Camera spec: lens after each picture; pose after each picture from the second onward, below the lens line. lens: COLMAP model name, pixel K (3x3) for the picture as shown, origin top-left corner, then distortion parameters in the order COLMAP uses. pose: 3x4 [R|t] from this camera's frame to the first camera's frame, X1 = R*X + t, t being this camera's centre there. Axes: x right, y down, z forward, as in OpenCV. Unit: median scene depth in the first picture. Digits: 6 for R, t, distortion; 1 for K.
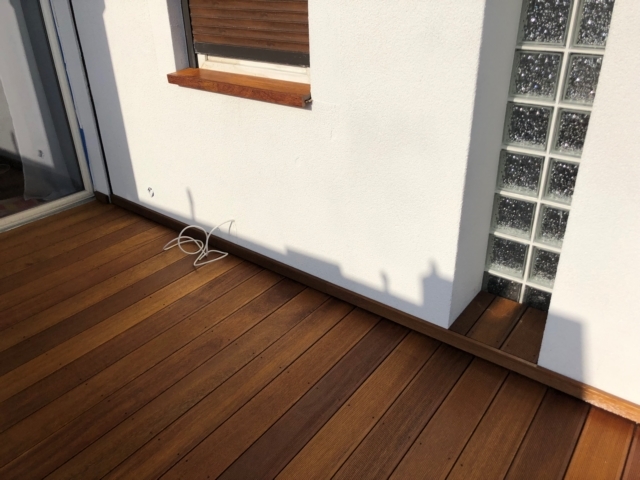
lens RADIAL K [[524.9, 0, 327.5], [0, 524.9, 233.8], [0, 0, 1]] dist [0.023347, -0.015582]
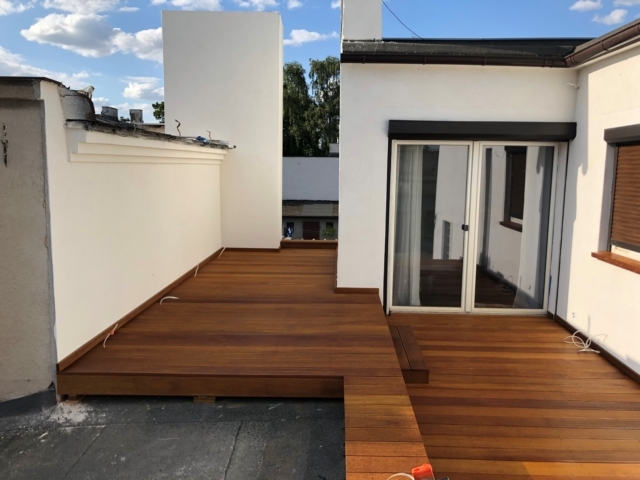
lens RADIAL K [[523.9, 0, 329.4], [0, 523.9, 238.3], [0, 0, 1]] dist [0.019078, -0.006000]
pose [[0.579156, 0.128150, -0.805081, 0.684564], [-0.390484, 0.910513, -0.135973, 0.292674], [0.715612, 0.393120, 0.577370, -0.837064]]
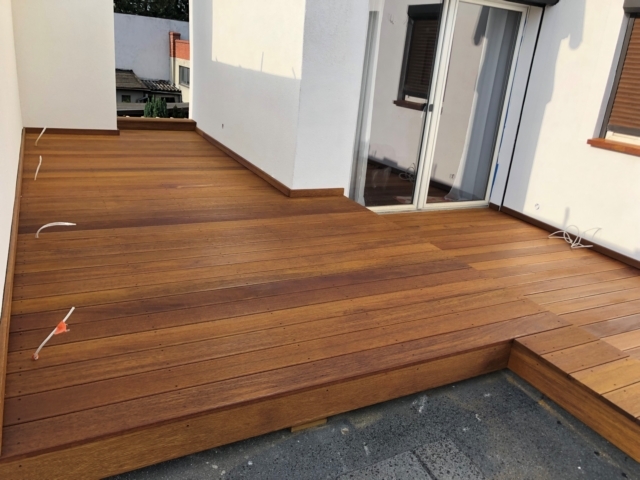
lens RADIAL K [[524.9, 0, 327.5], [0, 524.9, 233.8], [0, 0, 1]] dist [0.023347, -0.015582]
pose [[0.894895, 0.230658, -0.382048, -0.323980], [-0.290749, 0.950797, -0.107004, 0.436491], [0.338569, 0.206837, 0.917927, -0.846311]]
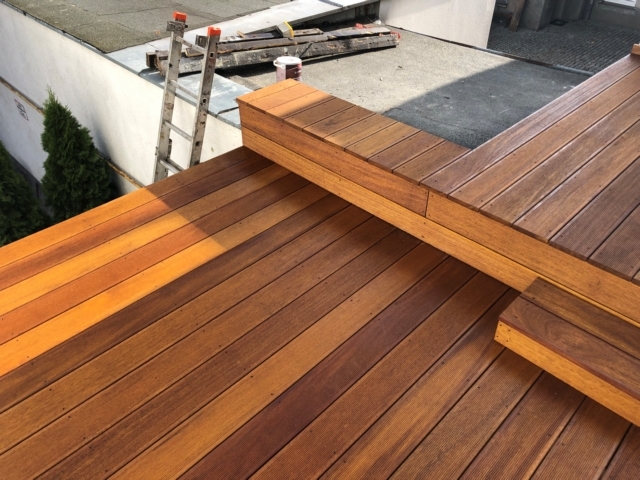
lens RADIAL K [[524.9, 0, 327.5], [0, 524.9, 233.8], [0, 0, 1]] dist [0.023347, -0.015582]
pose [[-0.990041, -0.078282, 0.117004, -0.207808], [0.071431, 0.436844, 0.896697, -0.361969], [-0.121308, 0.896125, -0.426902, 0.667278]]
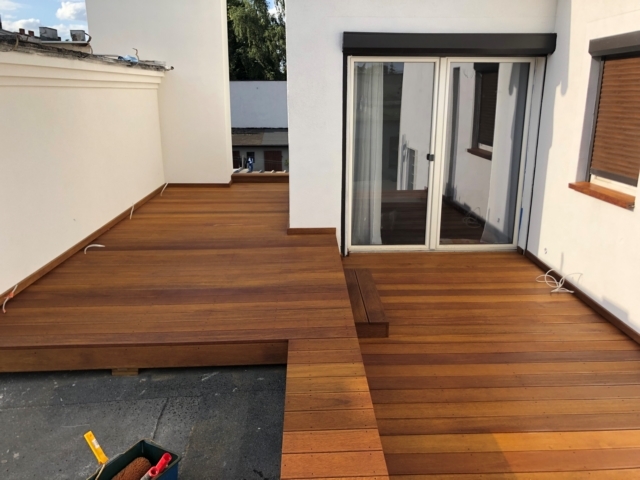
lens RADIAL K [[524.9, 0, 327.5], [0, 524.9, 233.8], [0, 0, 1]] dist [0.023347, -0.015582]
pose [[0.629330, 0.212482, -0.747526, 0.529697], [-0.362493, 0.931106, -0.040513, 0.216724], [0.687417, 0.296469, 0.662996, -0.665170]]
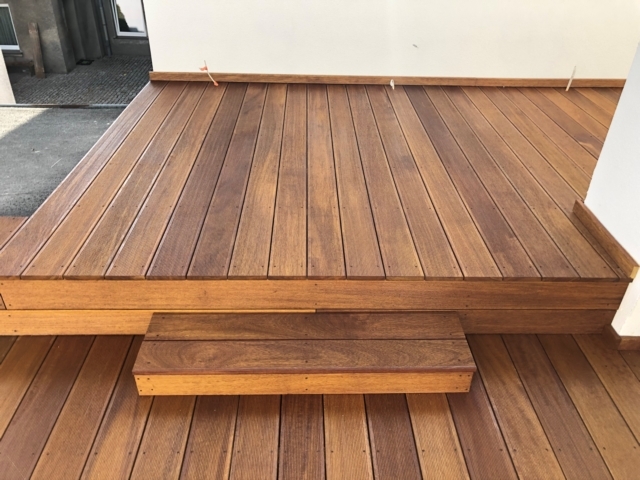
lens RADIAL K [[524.9, 0, 327.5], [0, 524.9, 233.8], [0, 0, 1]] dist [0.023347, -0.015582]
pose [[-0.783737, 0.321244, -0.531562, -0.256015], [-0.306463, 0.544389, 0.780846, -0.353489], [0.540219, 0.774882, -0.328208, 0.654020]]
